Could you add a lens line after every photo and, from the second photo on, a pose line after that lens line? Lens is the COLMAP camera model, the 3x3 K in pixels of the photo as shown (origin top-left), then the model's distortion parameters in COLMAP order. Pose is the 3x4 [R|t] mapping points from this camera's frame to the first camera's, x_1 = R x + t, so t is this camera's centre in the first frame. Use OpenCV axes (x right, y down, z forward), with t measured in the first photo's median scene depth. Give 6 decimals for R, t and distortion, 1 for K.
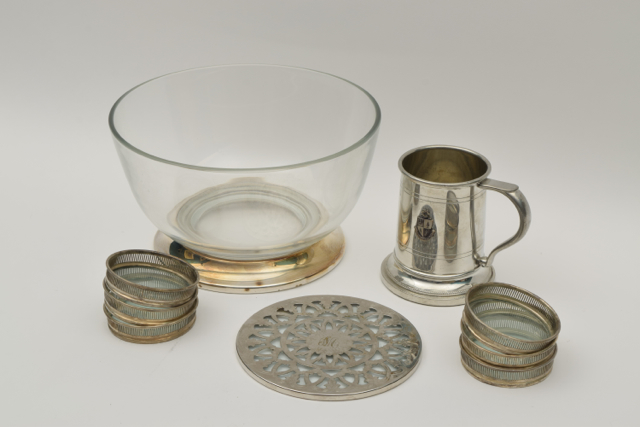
lens RADIAL K [[1428.8, 0, 322.9], [0, 1428.8, 218.3], [0, 0, 1]] dist [0.053541, 0.000000]
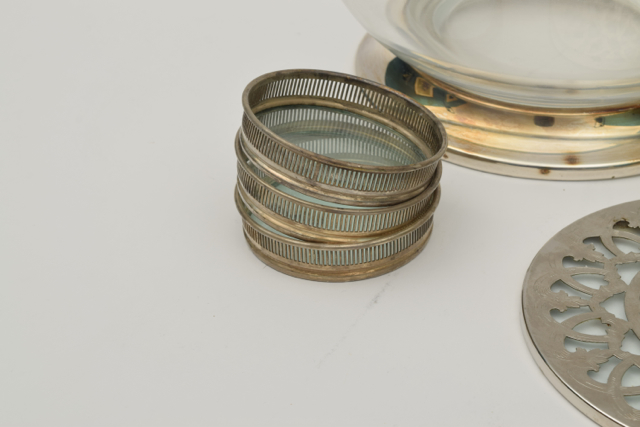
lens RADIAL K [[1428.8, 0, 319.8], [0, 1428.8, 211.2], [0, 0, 1]] dist [0.053541, 0.000000]
pose [[0.985903, 0.077673, -0.148197, -0.056918], [-0.059690, 0.990715, 0.122154, 0.010481], [0.156309, -0.111586, 0.981385, 0.545028]]
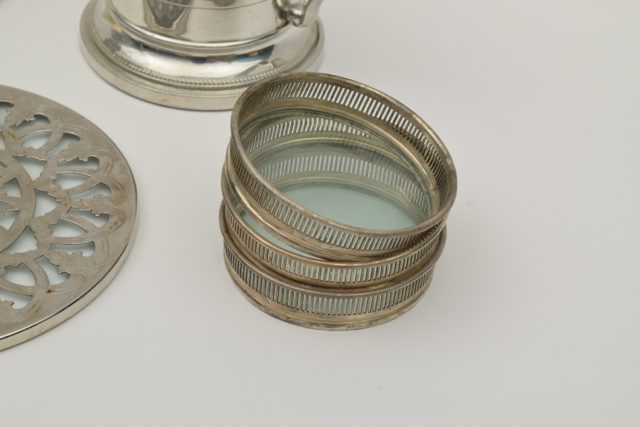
lens RADIAL K [[1428.8, 0, 323.8], [0, 1428.8, 212.7], [0, 0, 1]] dist [0.053541, 0.000000]
pose [[0.996449, 0.018572, 0.082129, 0.087109], [-0.035192, 0.977956, 0.205825, -0.002172], [-0.076496, -0.207985, 0.975136, 0.555830]]
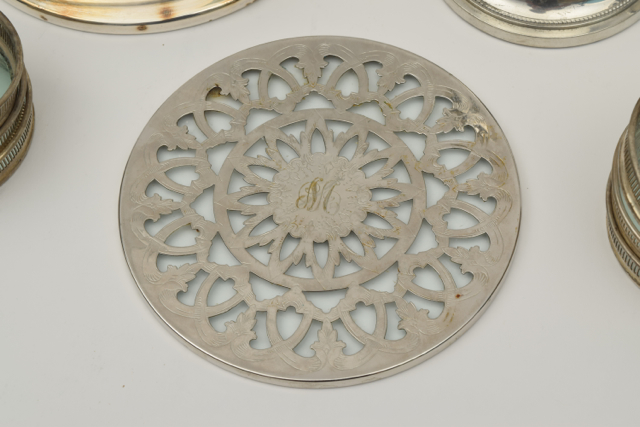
lens RADIAL K [[1428.8, 0, 325.2], [0, 1428.8, 211.1], [0, 0, 1]] dist [0.053541, 0.000000]
pose [[0.998063, -0.046509, -0.041315, 0.024350], [0.061349, 0.845910, 0.529786, -0.148740], [0.010309, -0.531294, 0.847125, 0.587943]]
